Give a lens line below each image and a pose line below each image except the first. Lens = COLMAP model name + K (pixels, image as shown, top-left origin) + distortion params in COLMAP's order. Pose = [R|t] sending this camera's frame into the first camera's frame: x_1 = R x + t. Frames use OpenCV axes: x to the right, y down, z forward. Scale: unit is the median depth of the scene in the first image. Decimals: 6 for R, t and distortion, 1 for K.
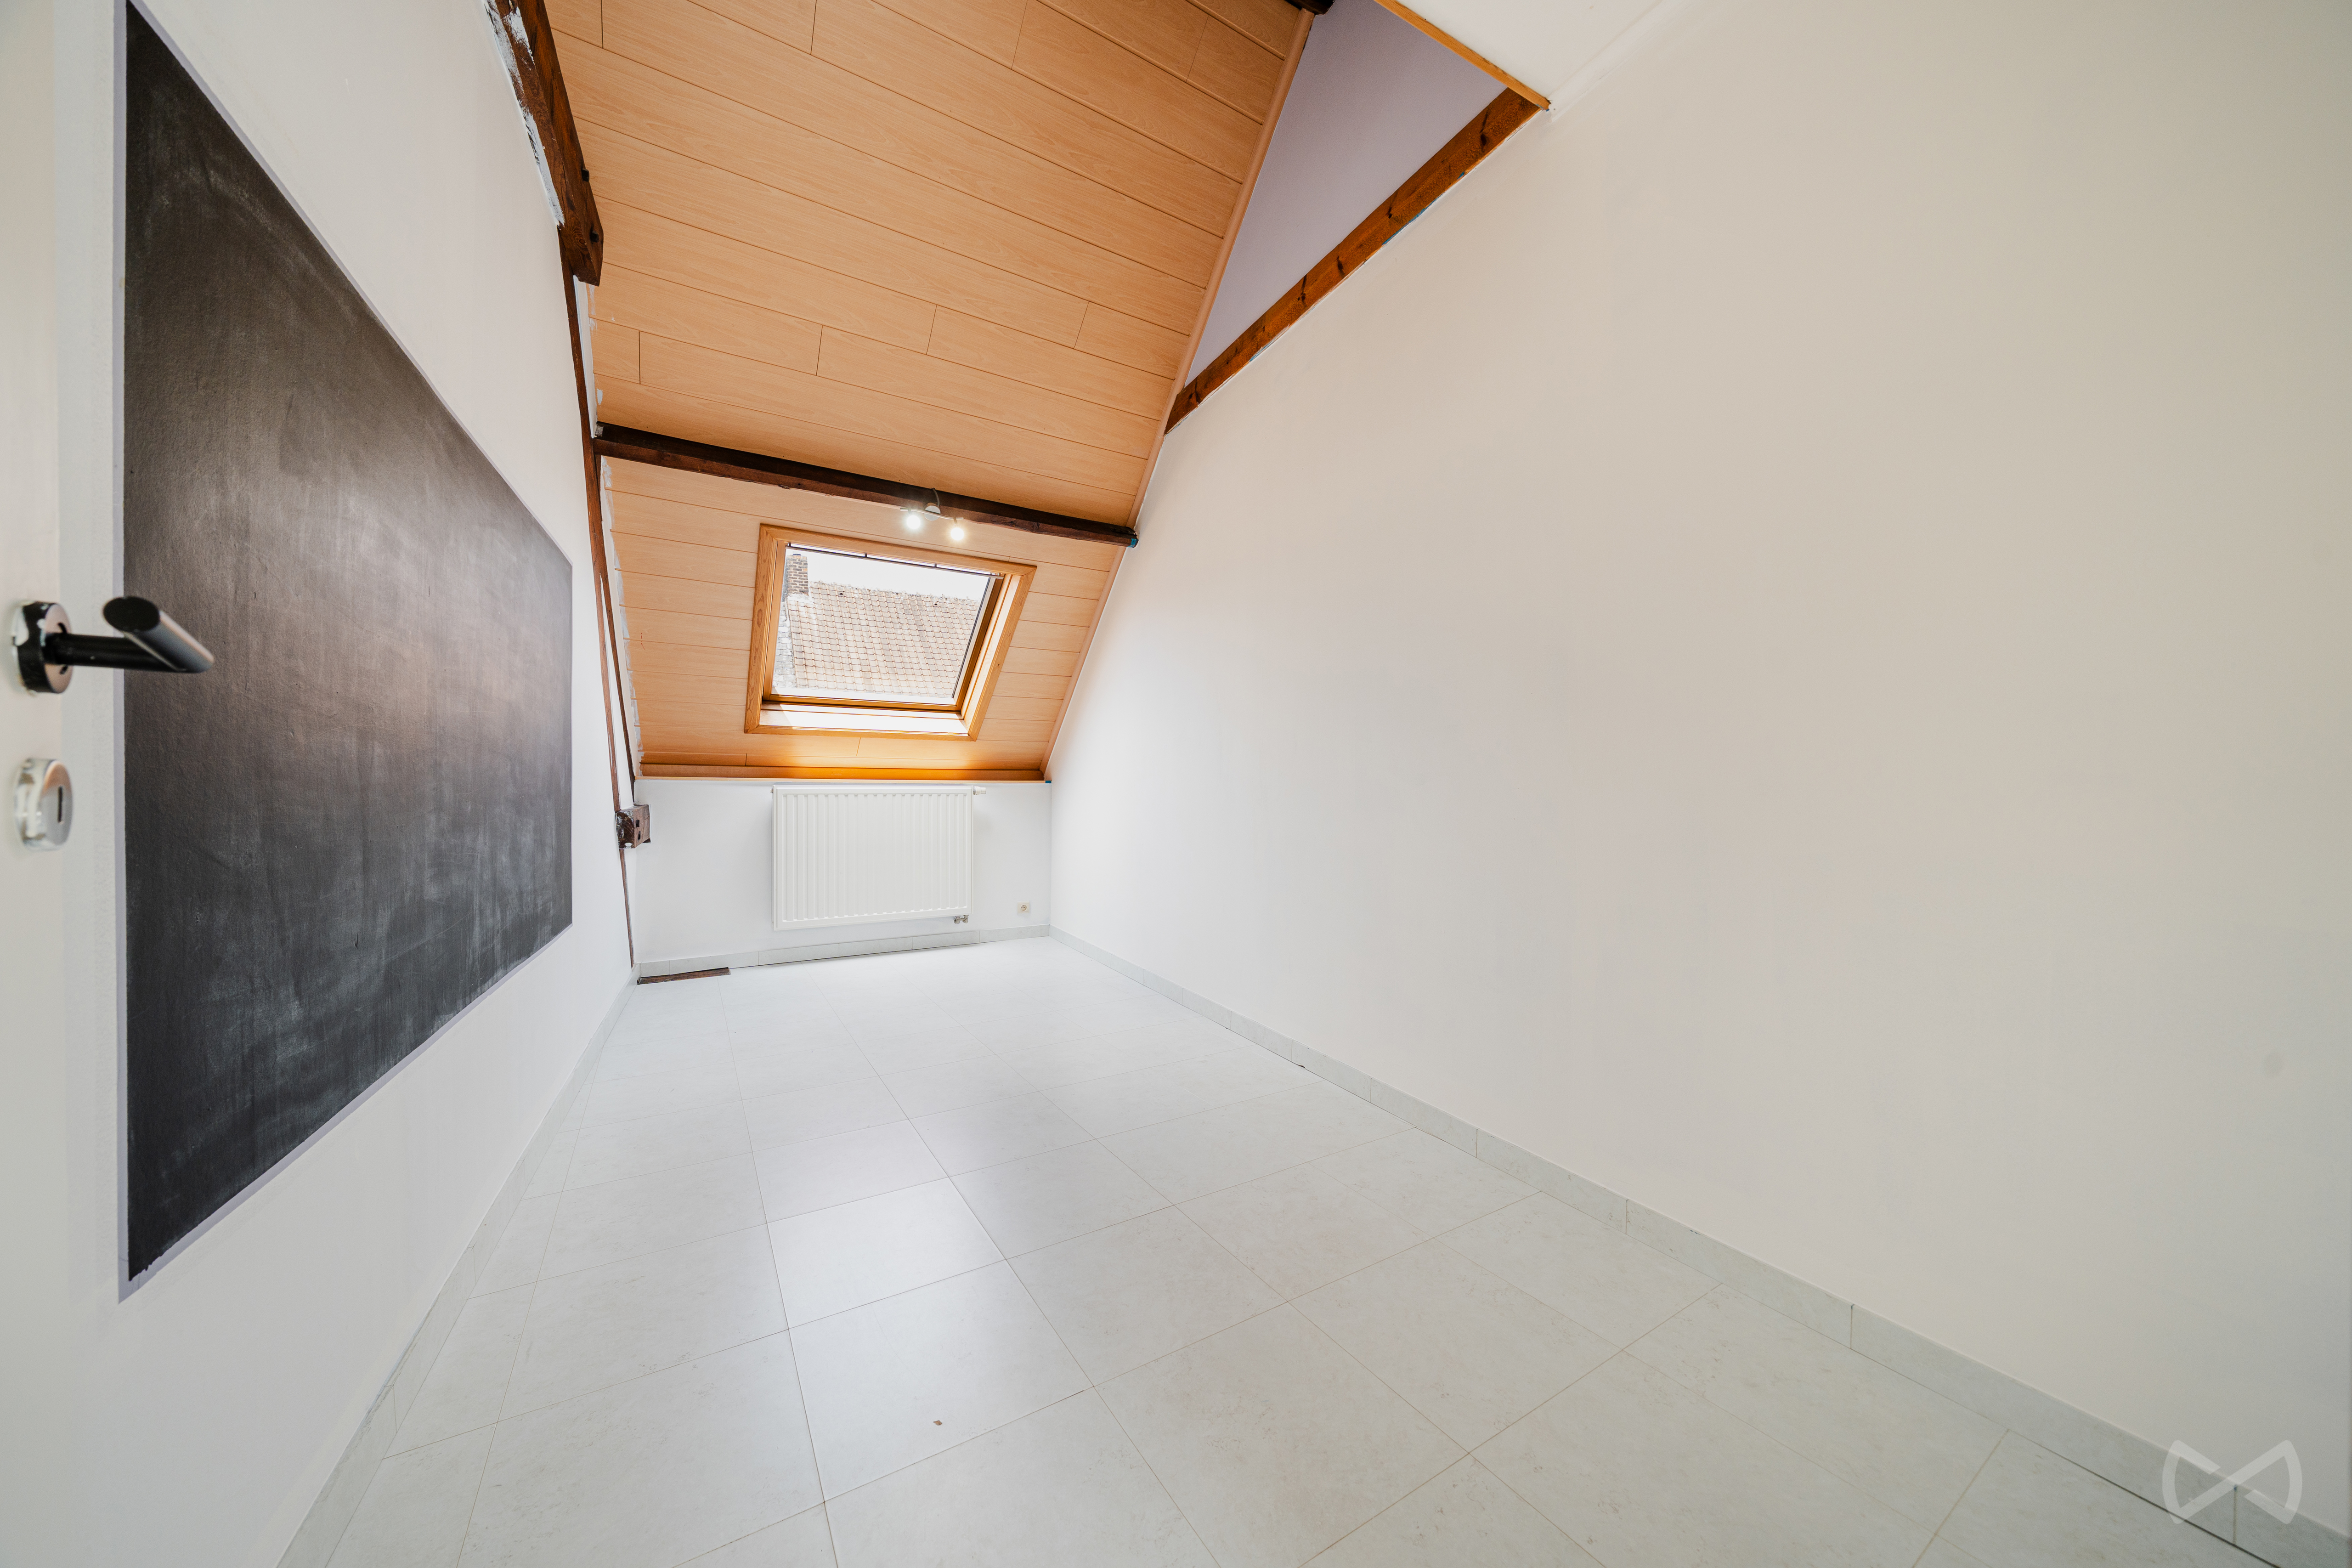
lens RADIAL K [[832.0, 0, 1143.4], [0, 832.0, 789.4], [0, 0, 1]] dist [-0.001147, -0.000093]
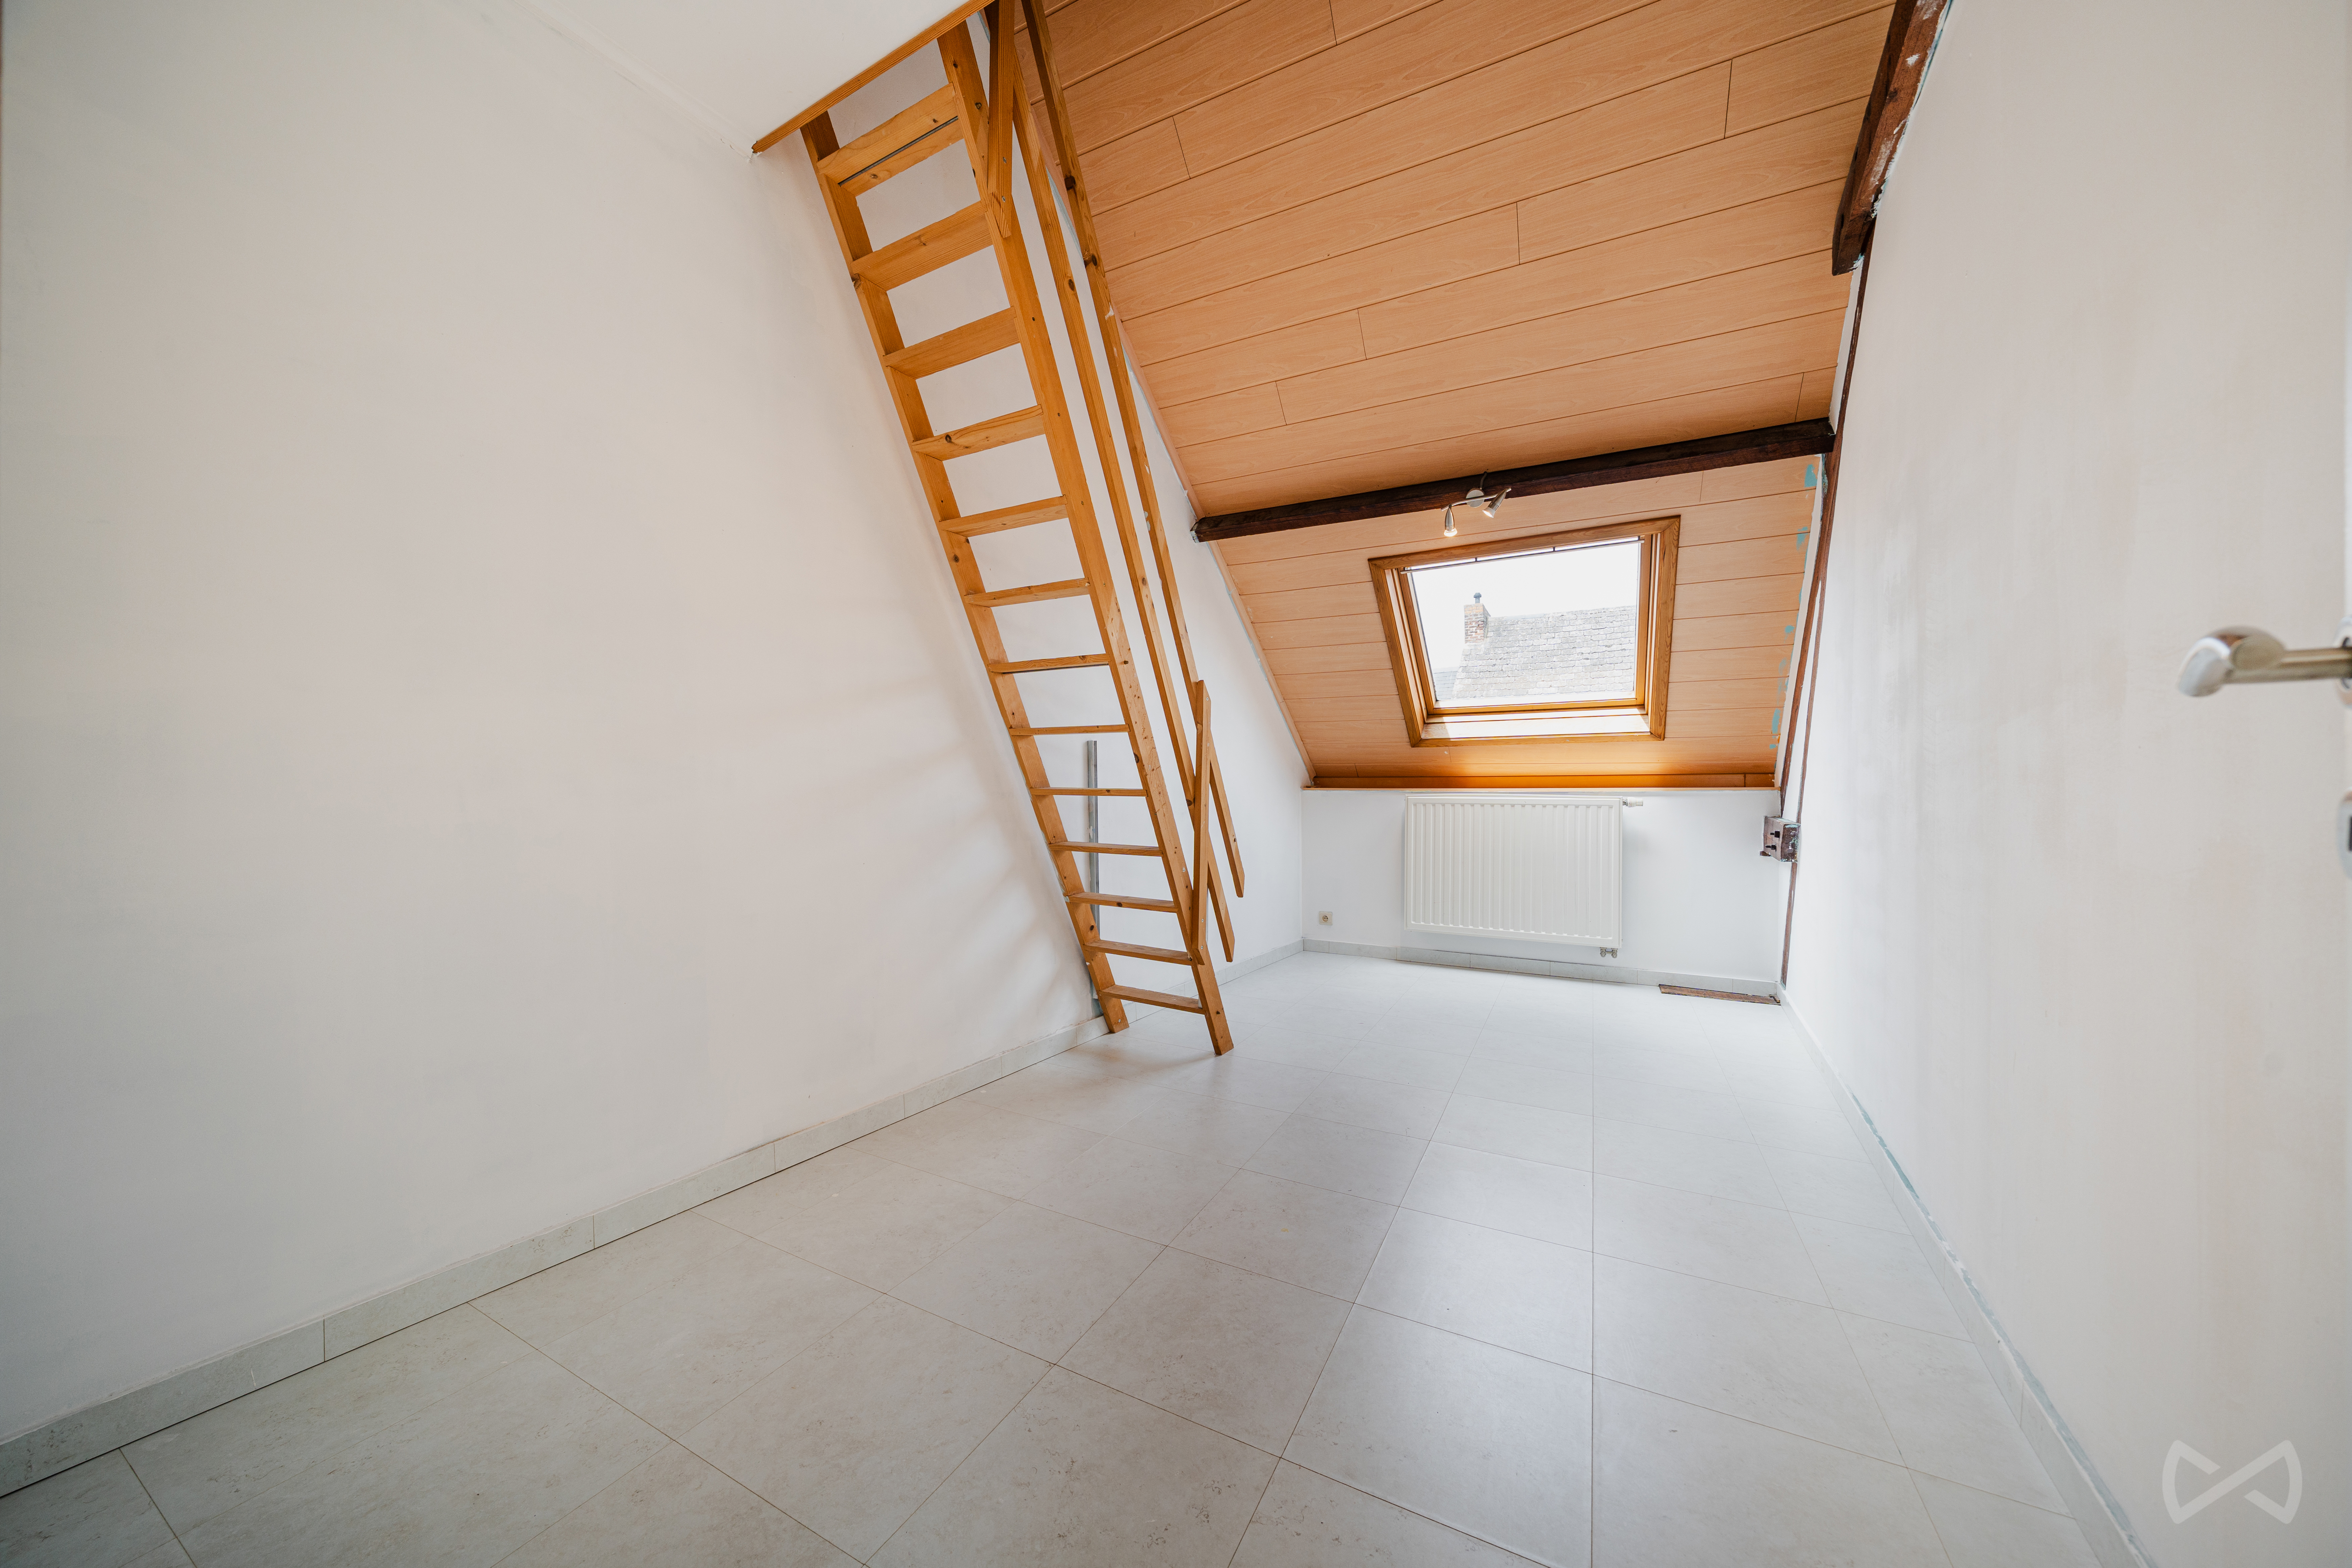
lens RADIAL K [[832.0, 0, 1143.4], [0, 832.0, 789.4], [0, 0, 1]] dist [-0.001147, -0.000093]
pose [[0.491337, -0.012037, -0.870886, 0.283507], [-0.002809, 0.999877, -0.015404, 0.005124], [0.870965, 0.010015, 0.491243, 0.170081]]
